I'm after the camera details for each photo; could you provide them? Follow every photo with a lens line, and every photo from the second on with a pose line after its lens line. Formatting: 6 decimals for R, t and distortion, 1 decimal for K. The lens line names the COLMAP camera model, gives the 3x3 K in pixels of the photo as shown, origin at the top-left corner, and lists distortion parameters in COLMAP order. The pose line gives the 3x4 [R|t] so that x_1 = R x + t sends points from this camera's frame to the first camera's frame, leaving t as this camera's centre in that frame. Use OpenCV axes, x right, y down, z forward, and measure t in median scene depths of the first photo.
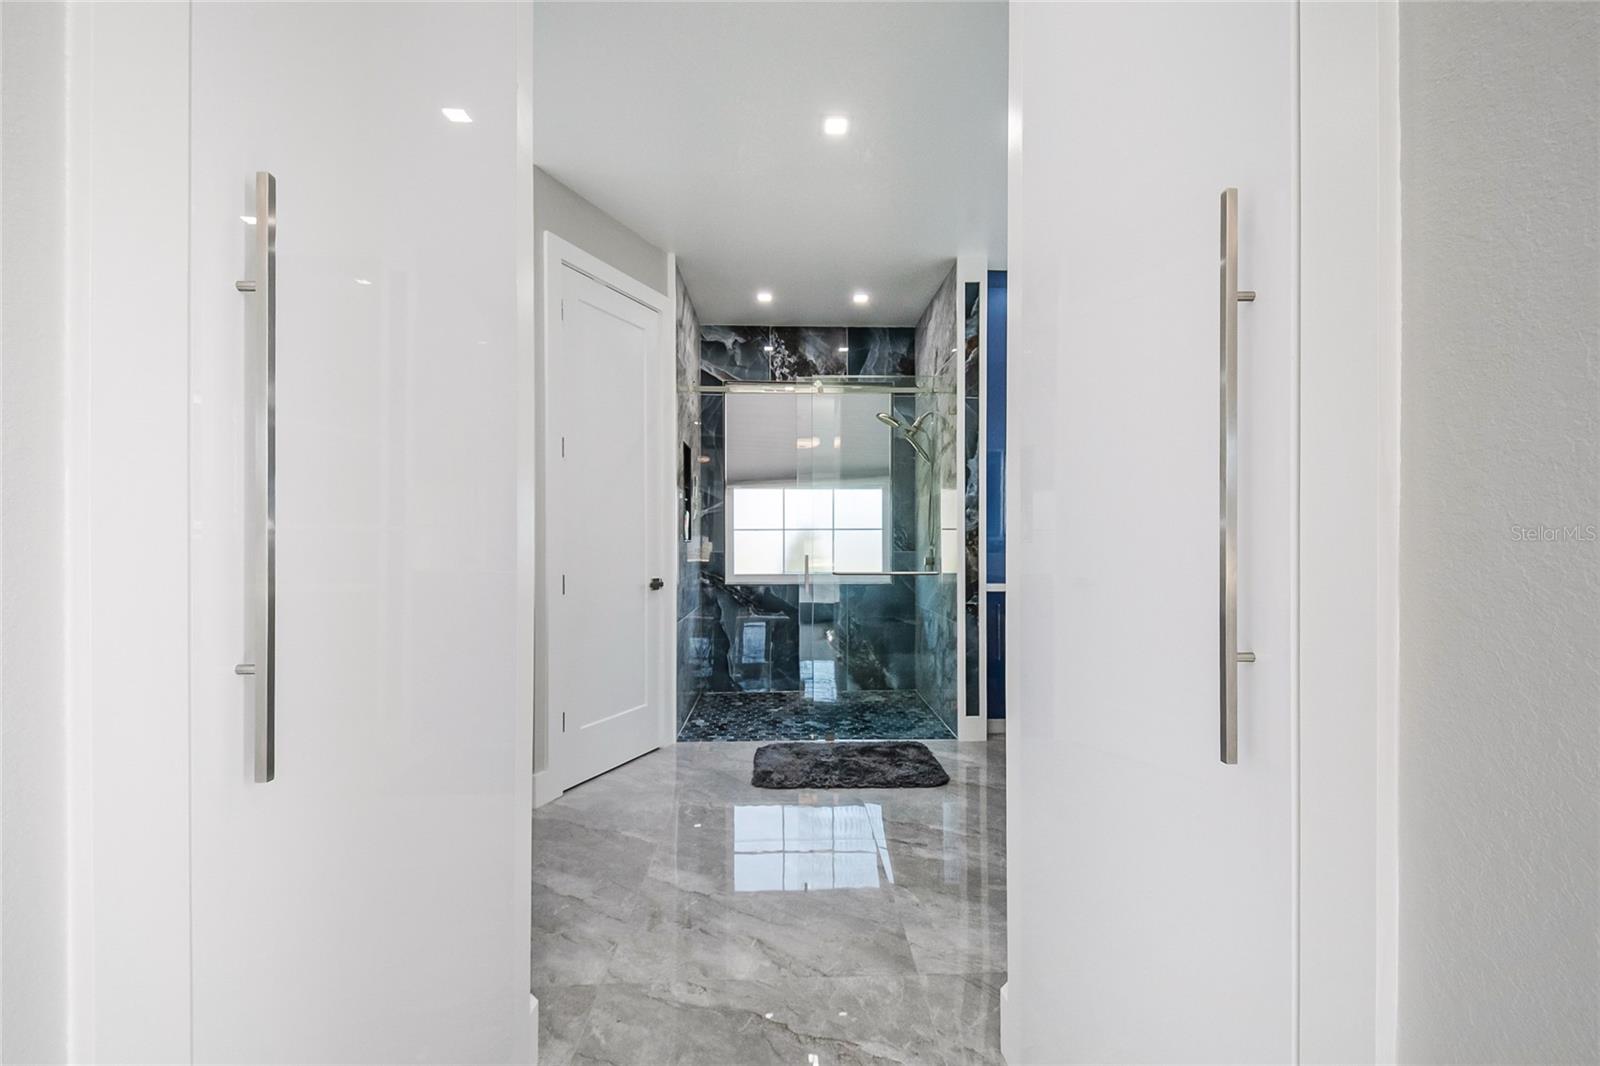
lens RADIAL K [[700.8, 0, 801.2], [0, 700.8, 532.3], [0, 0, 1]] dist [0.001608, 0.000029]
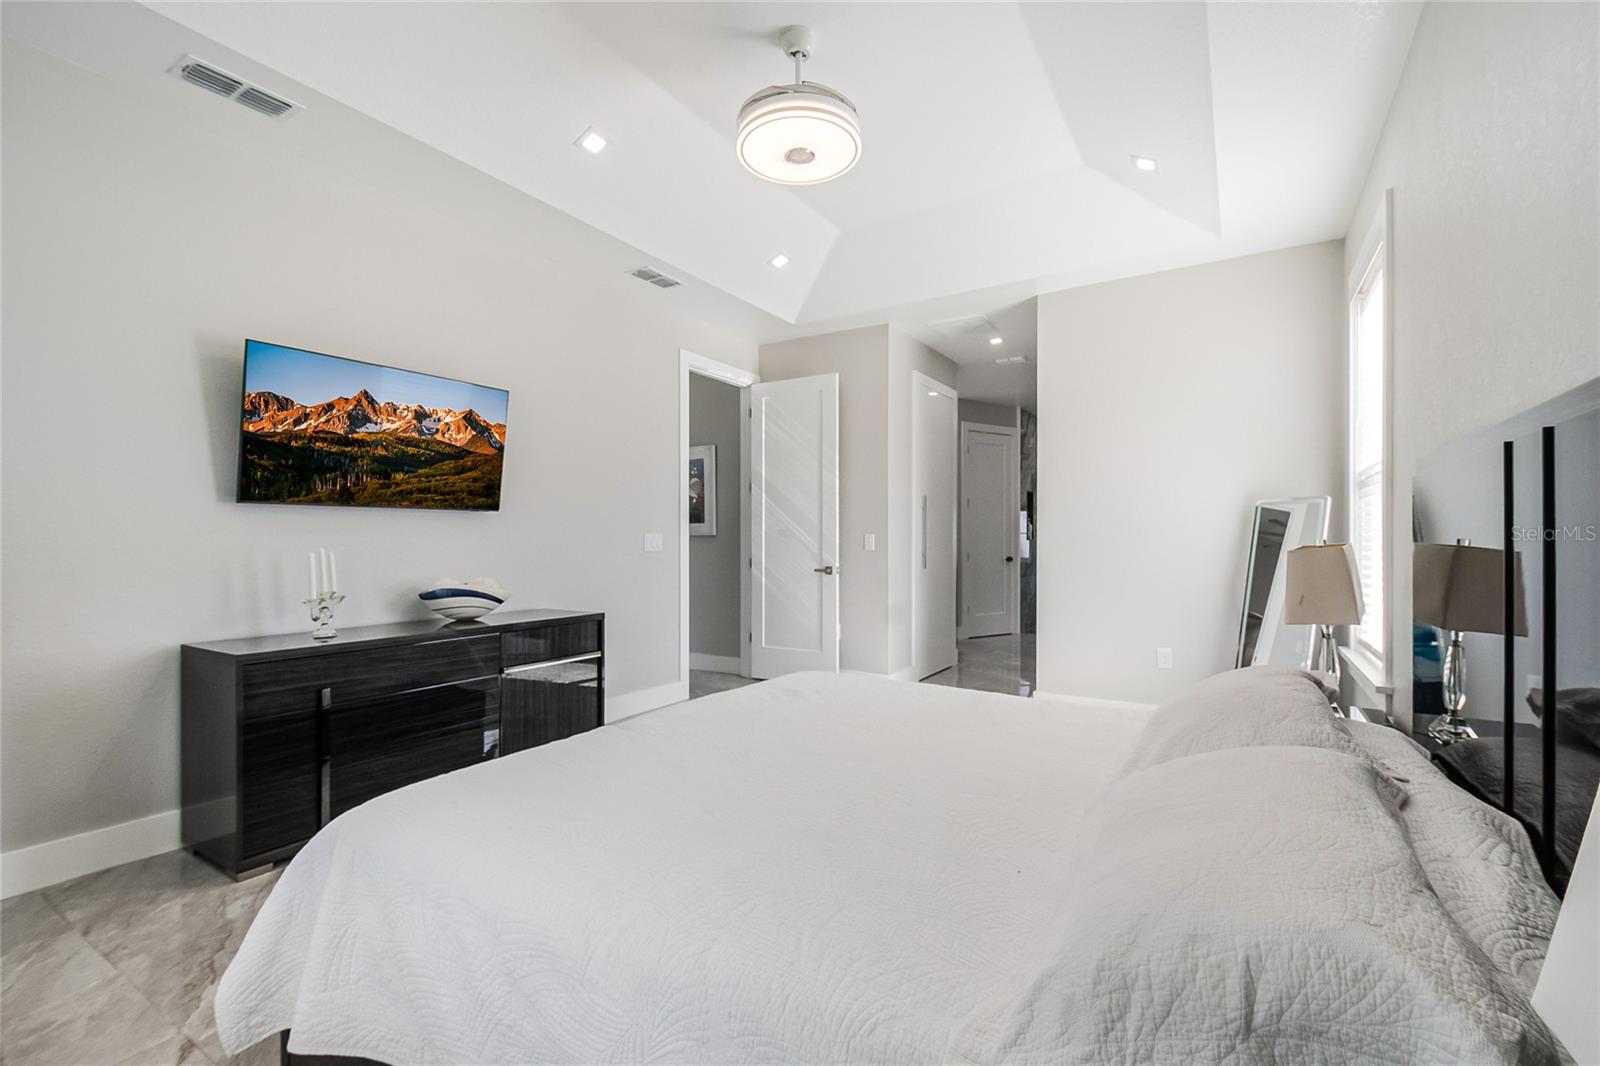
lens RADIAL K [[700.8, 0, 800.0], [0, 700.8, 536.1], [0, 0, 1]] dist [0.001608, 0.000029]
pose [[0.838186, 0.003745, -0.545372, 0.513545], [-0.005306, 0.999985, -0.001288, 0.007701], [0.545359, 0.003973, 0.838193, -1.404058]]
